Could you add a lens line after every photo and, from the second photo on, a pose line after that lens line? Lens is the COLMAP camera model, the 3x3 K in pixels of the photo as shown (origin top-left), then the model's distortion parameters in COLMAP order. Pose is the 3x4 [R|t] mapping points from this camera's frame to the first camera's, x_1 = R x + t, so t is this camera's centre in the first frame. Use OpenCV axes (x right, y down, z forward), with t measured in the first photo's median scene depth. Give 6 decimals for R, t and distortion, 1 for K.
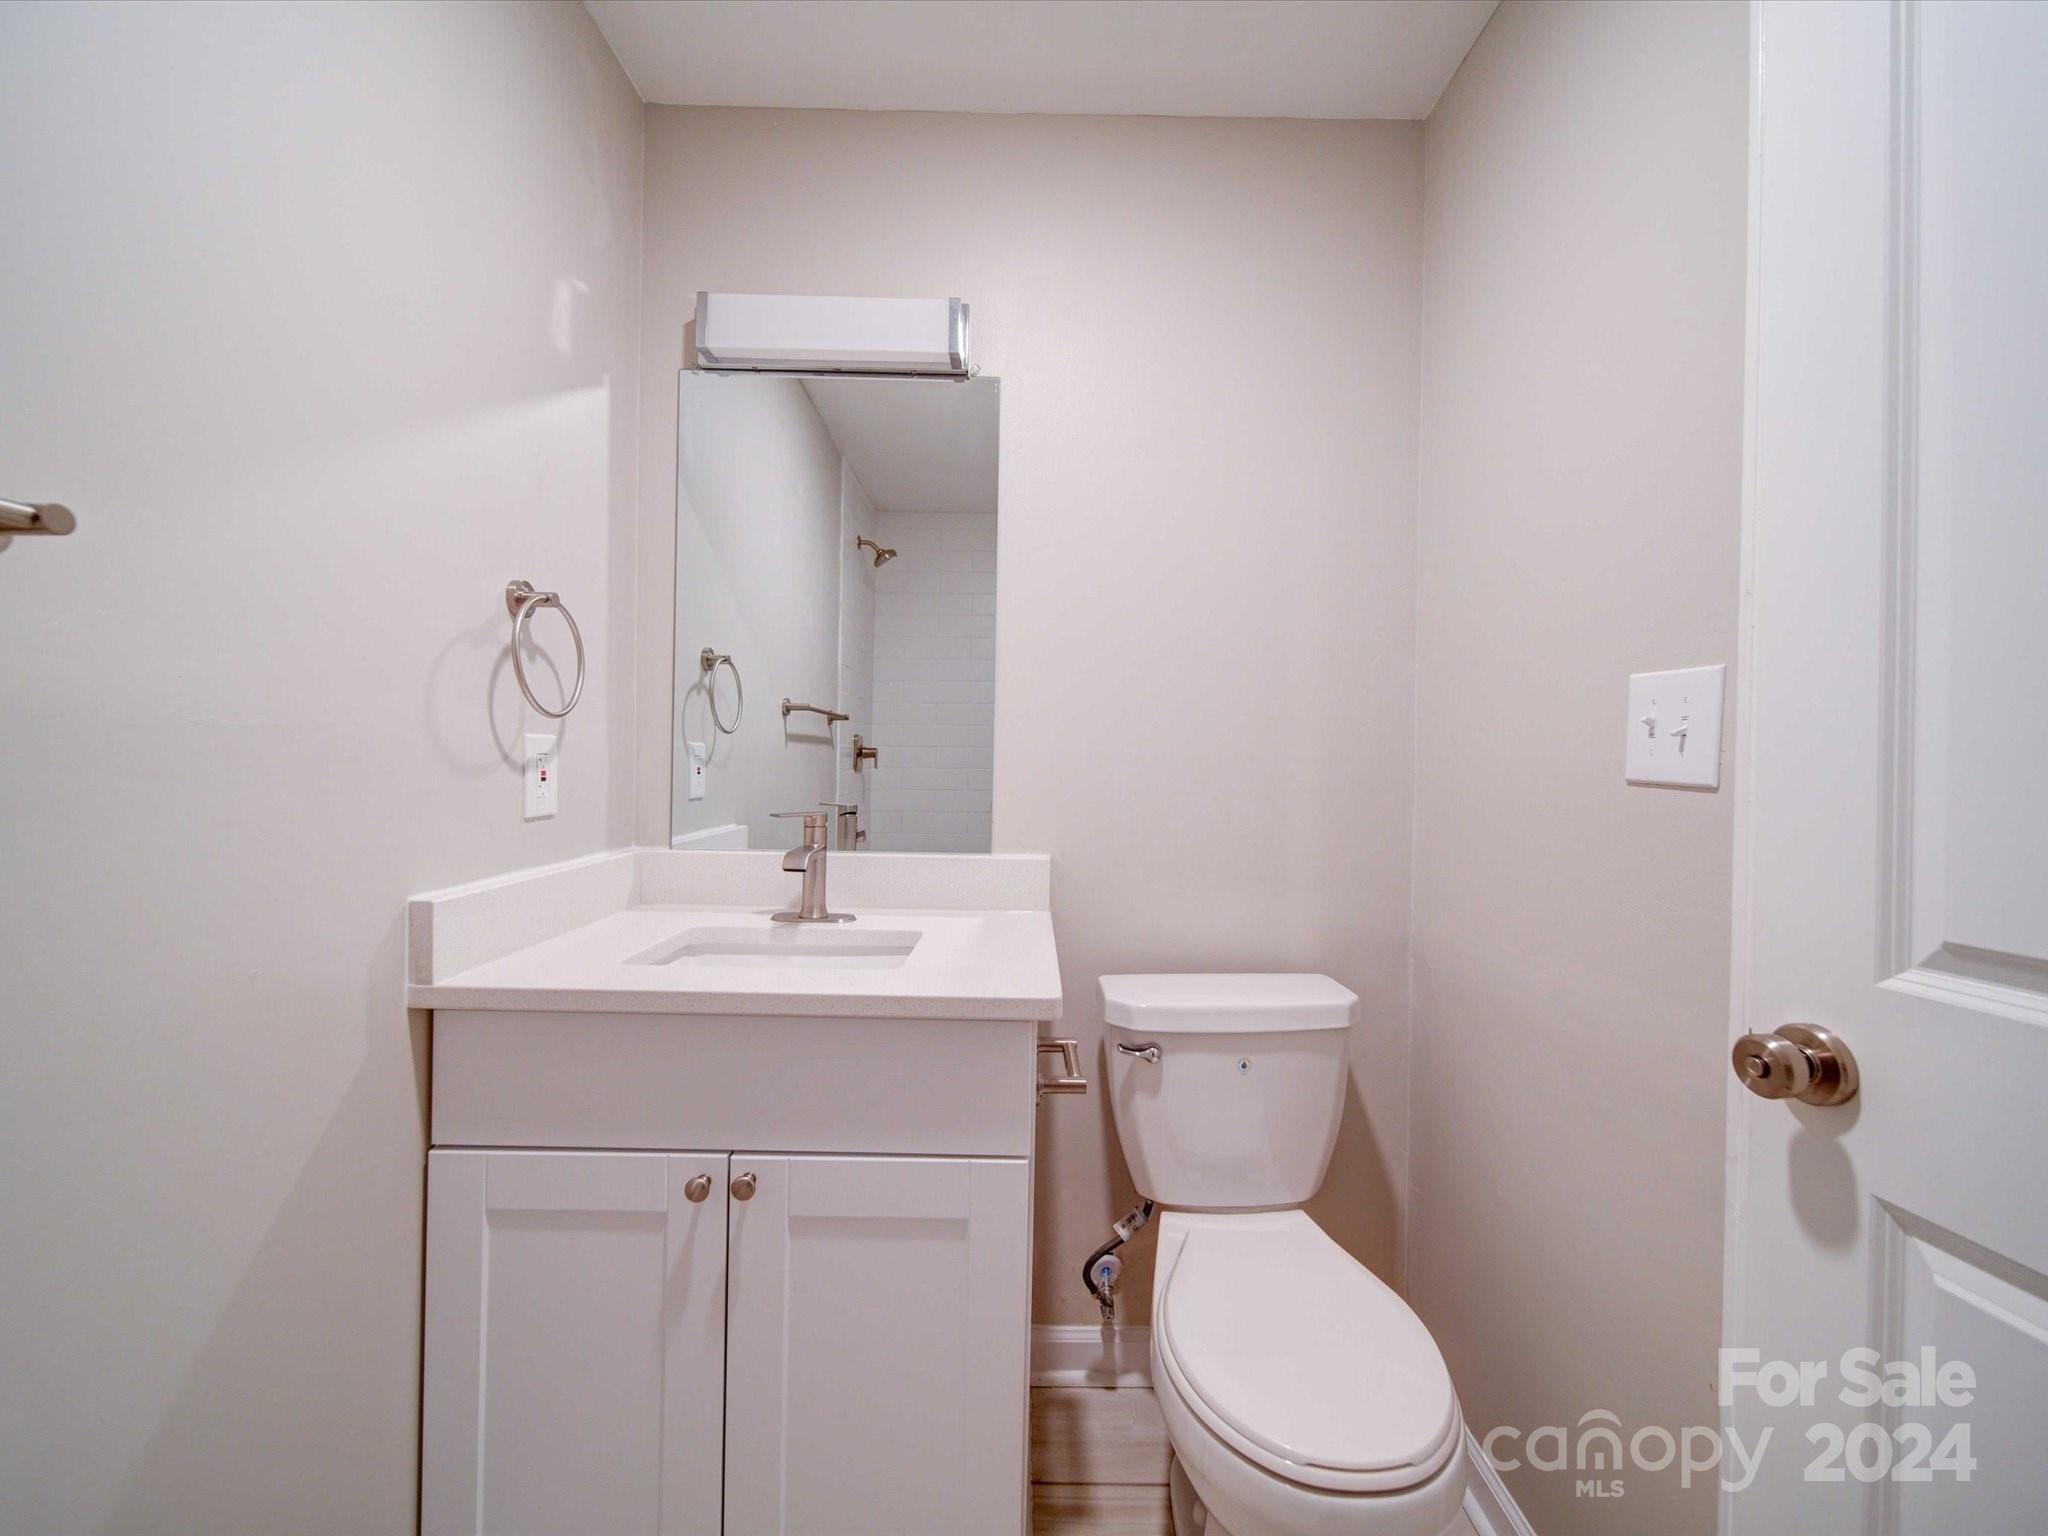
lens RADIAL K [[813.7, 0, 1033.3], [0, 813.7, 763.4], [0, 0, 1]] dist [0.000986, -0.001271]
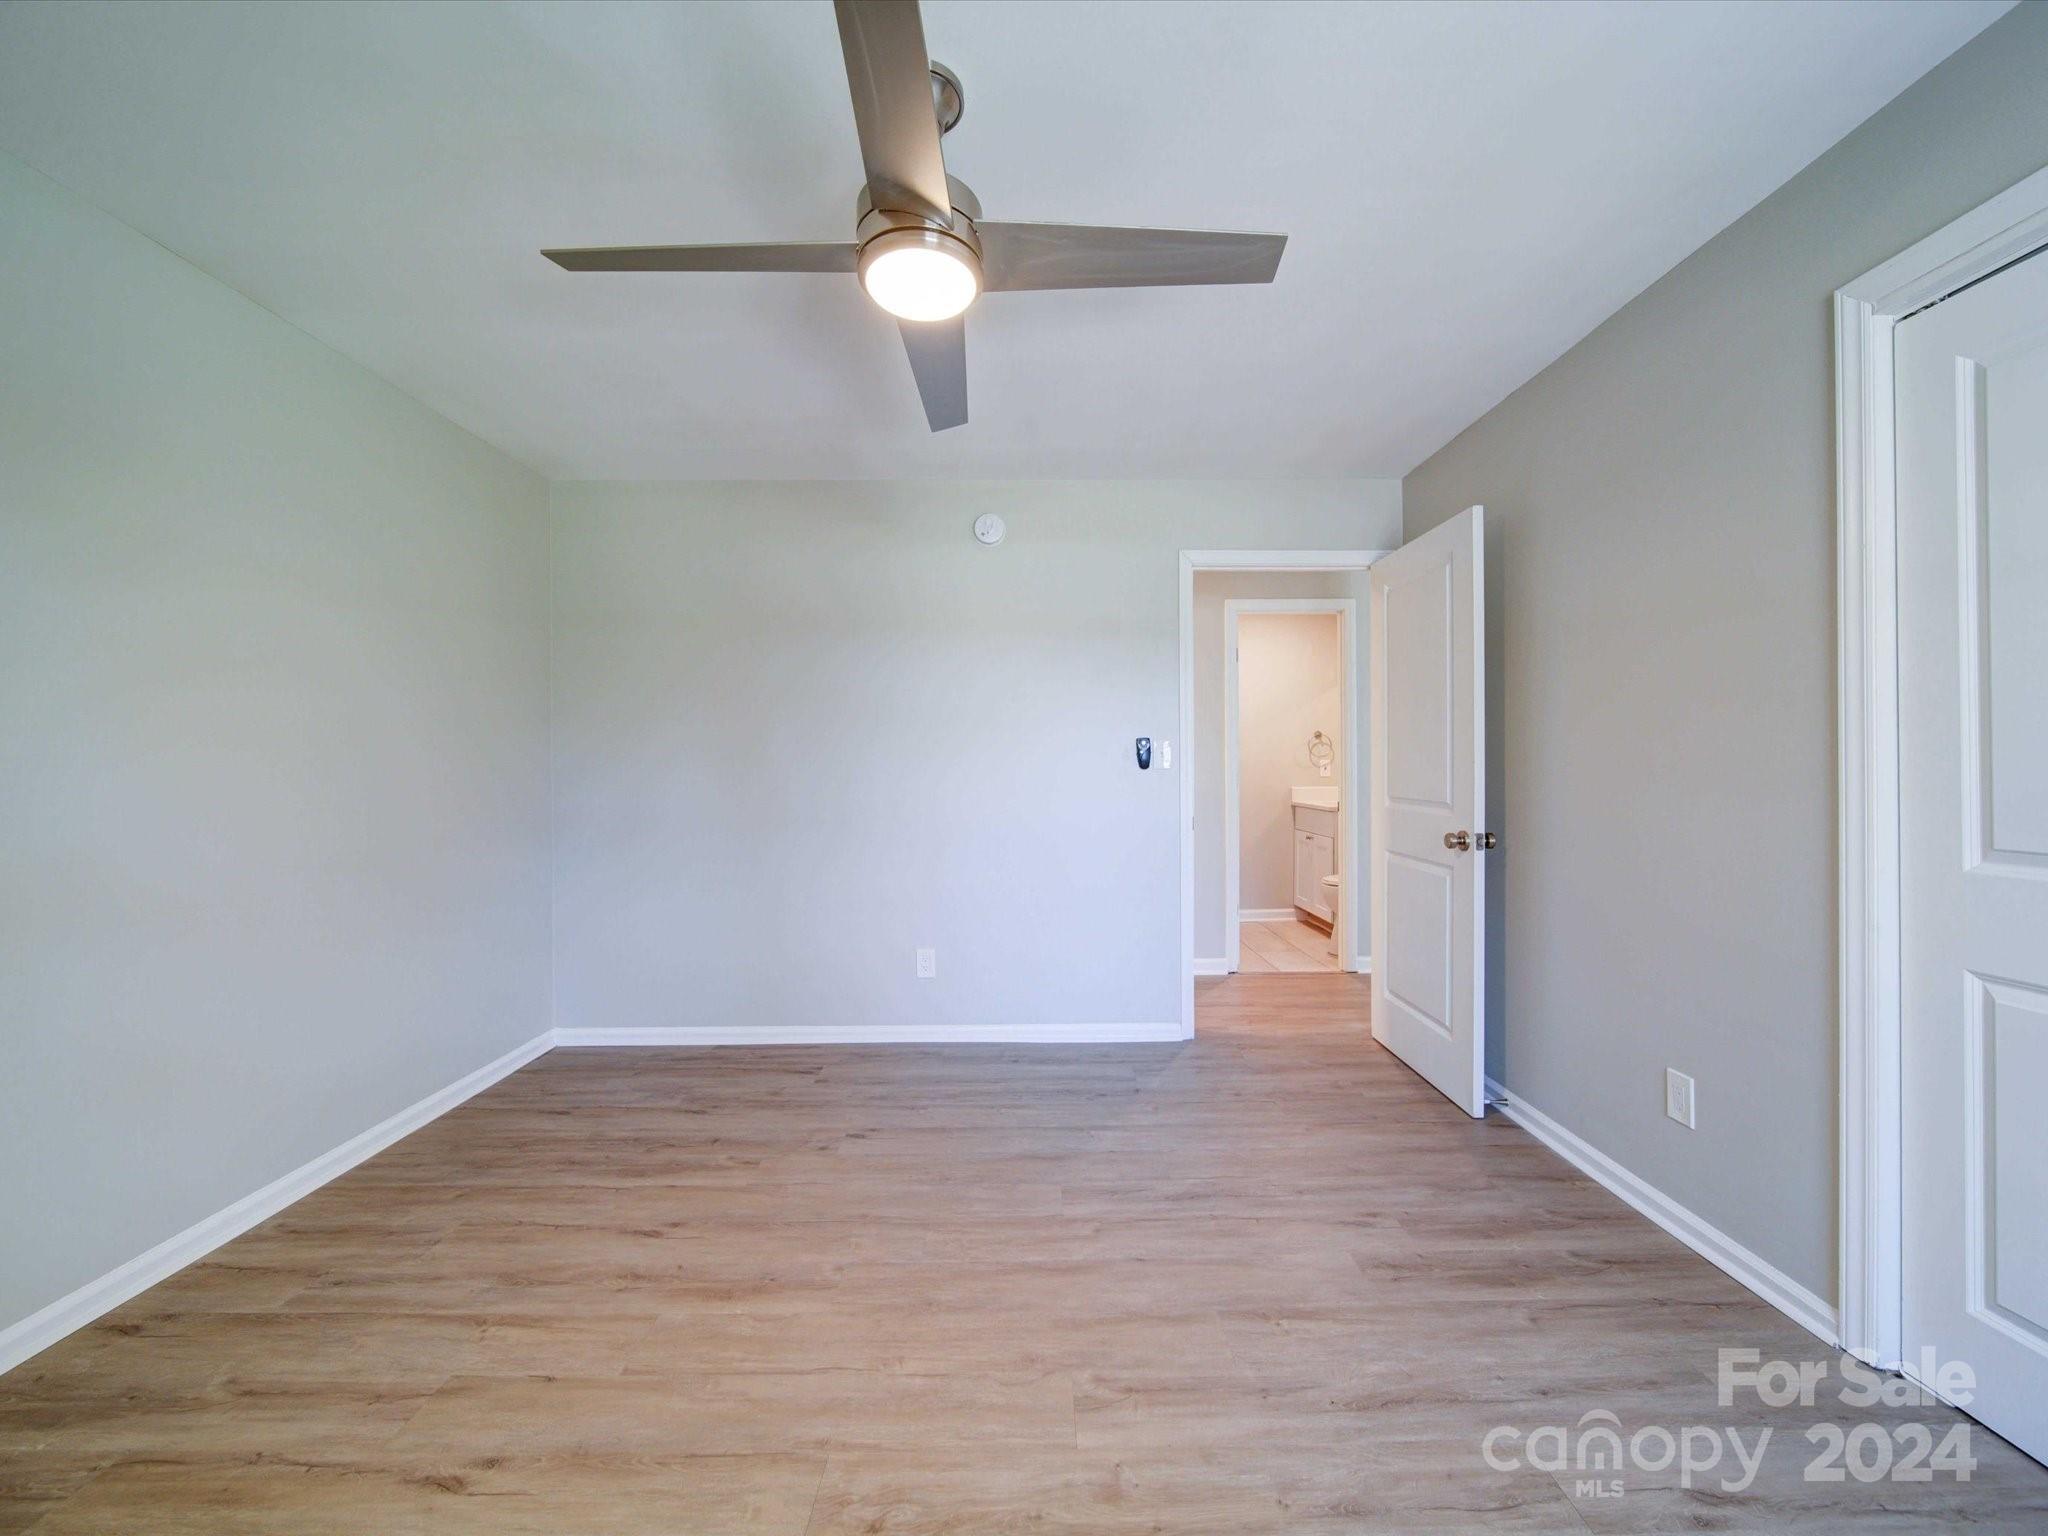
lens RADIAL K [[813.7, 0, 1033.3], [0, 813.7, 763.4], [0, 0, 1]] dist [0.000986, -0.001271]
pose [[0.012796, -0.034883, -0.999309, 4.423422], [-0.013159, 0.999299, -0.035051, 0.184276], [0.999832, 0.013599, 0.012328, -0.860385]]
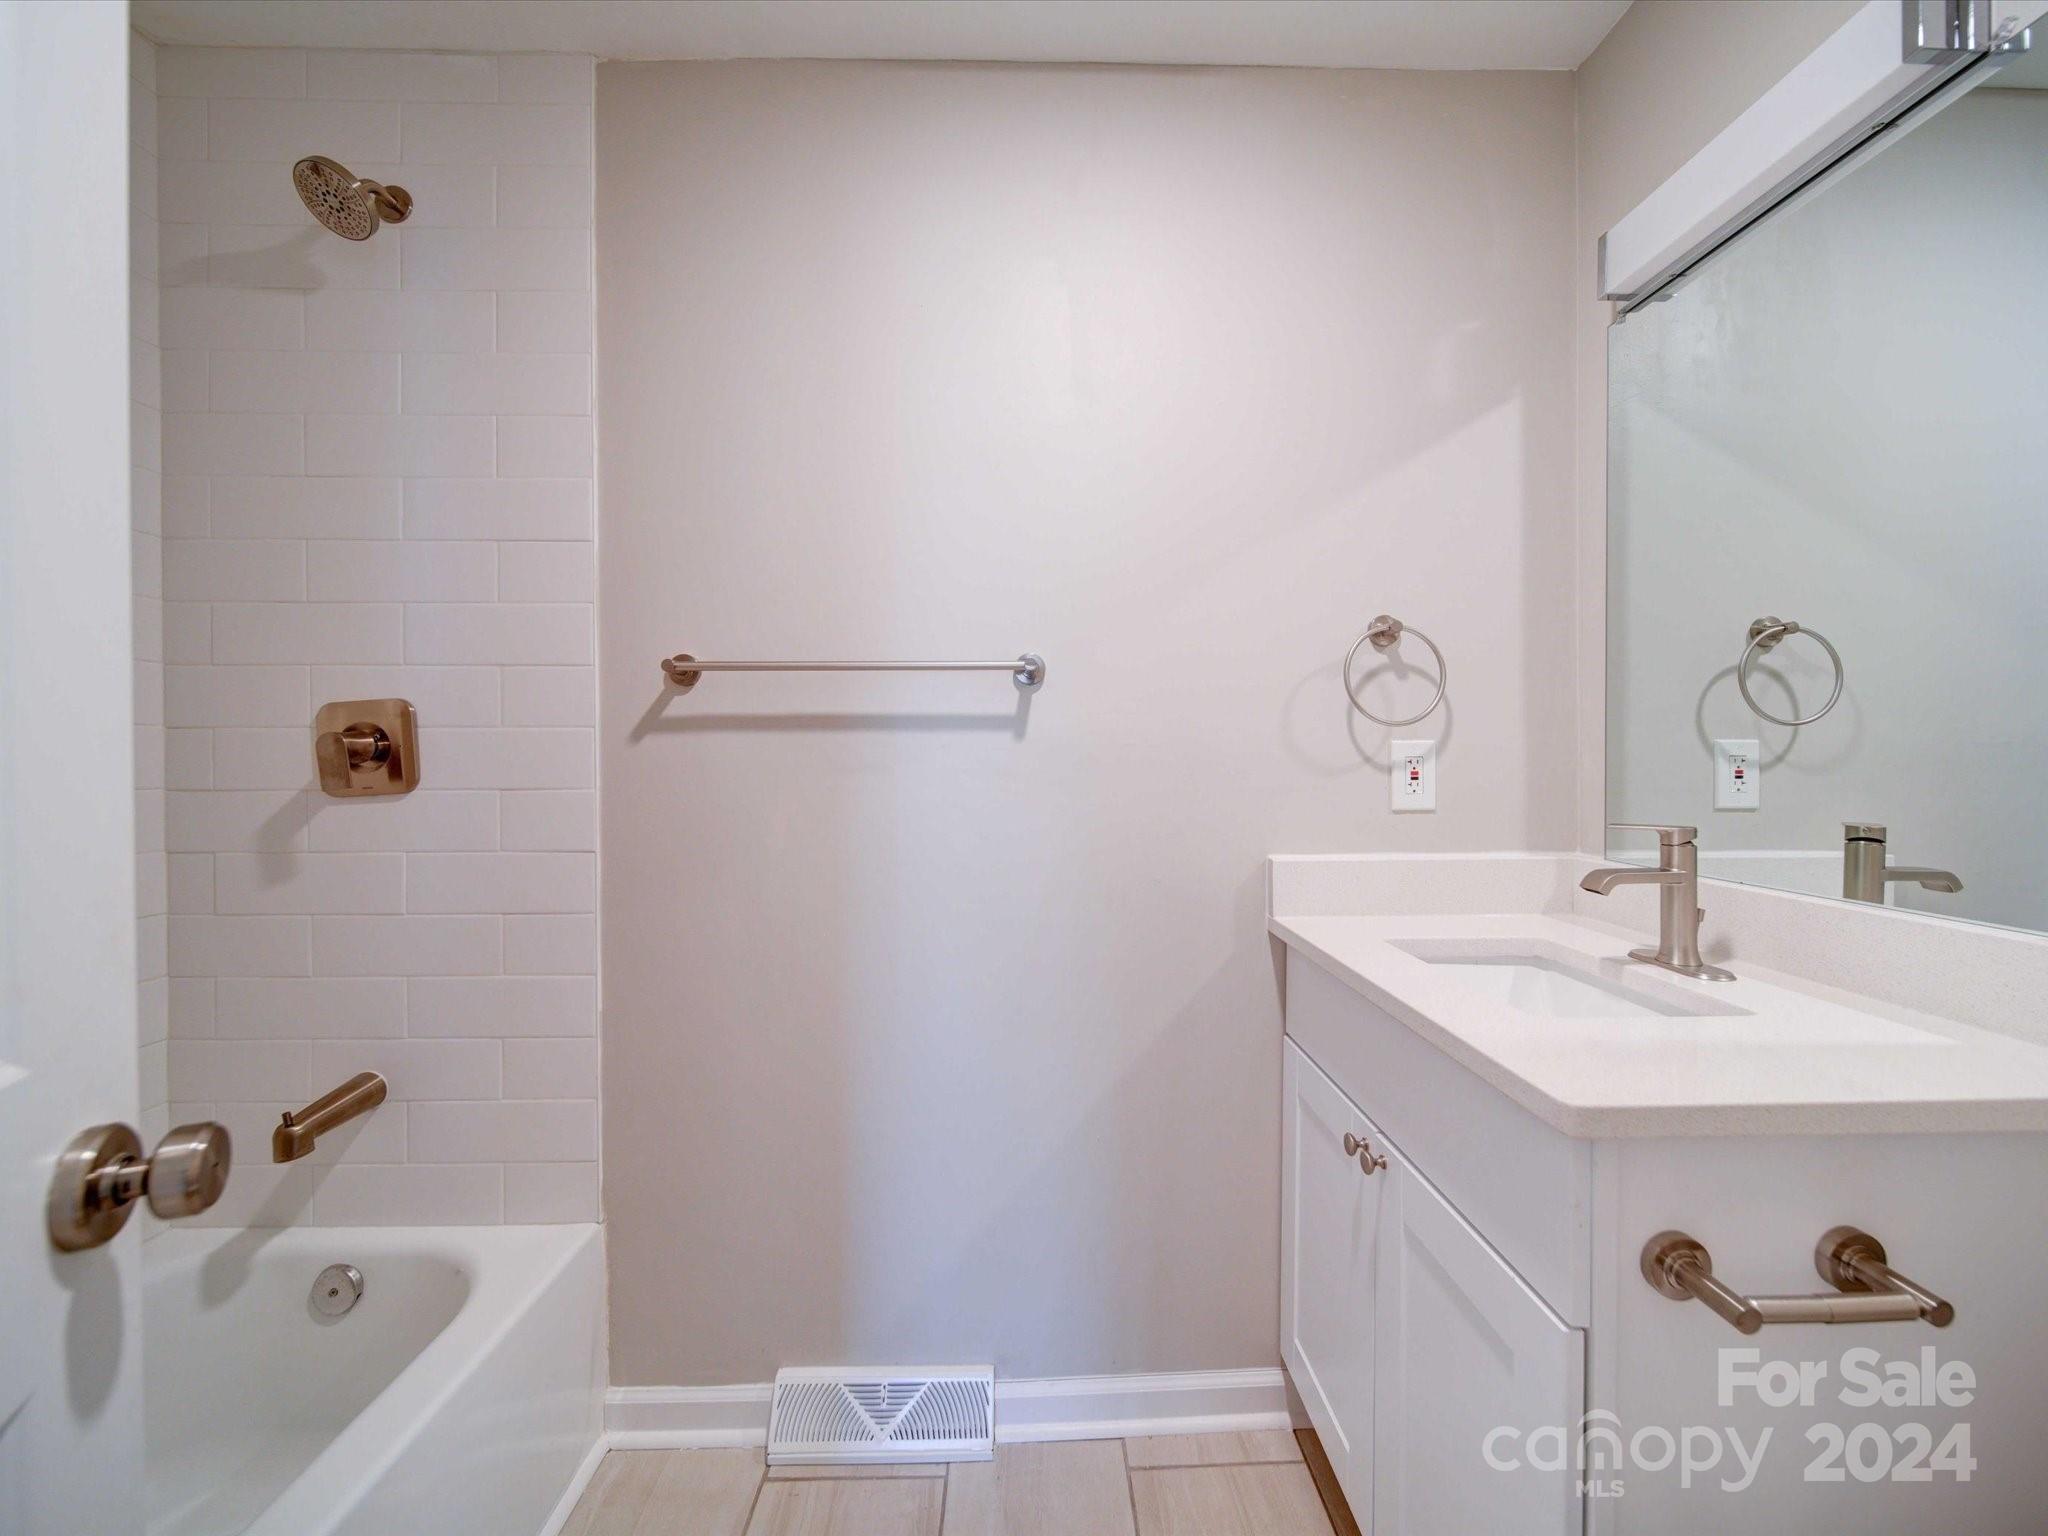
lens RADIAL K [[813.7, 0, 1033.3], [0, 813.7, 763.4], [0, 0, 1]] dist [0.000986, -0.001271]
pose [[0.021175, -0.020881, -0.999558, 0.556298], [-0.007633, 0.999749, -0.021047, 0.026198], [0.999747, 0.008075, 0.021010, 0.440078]]
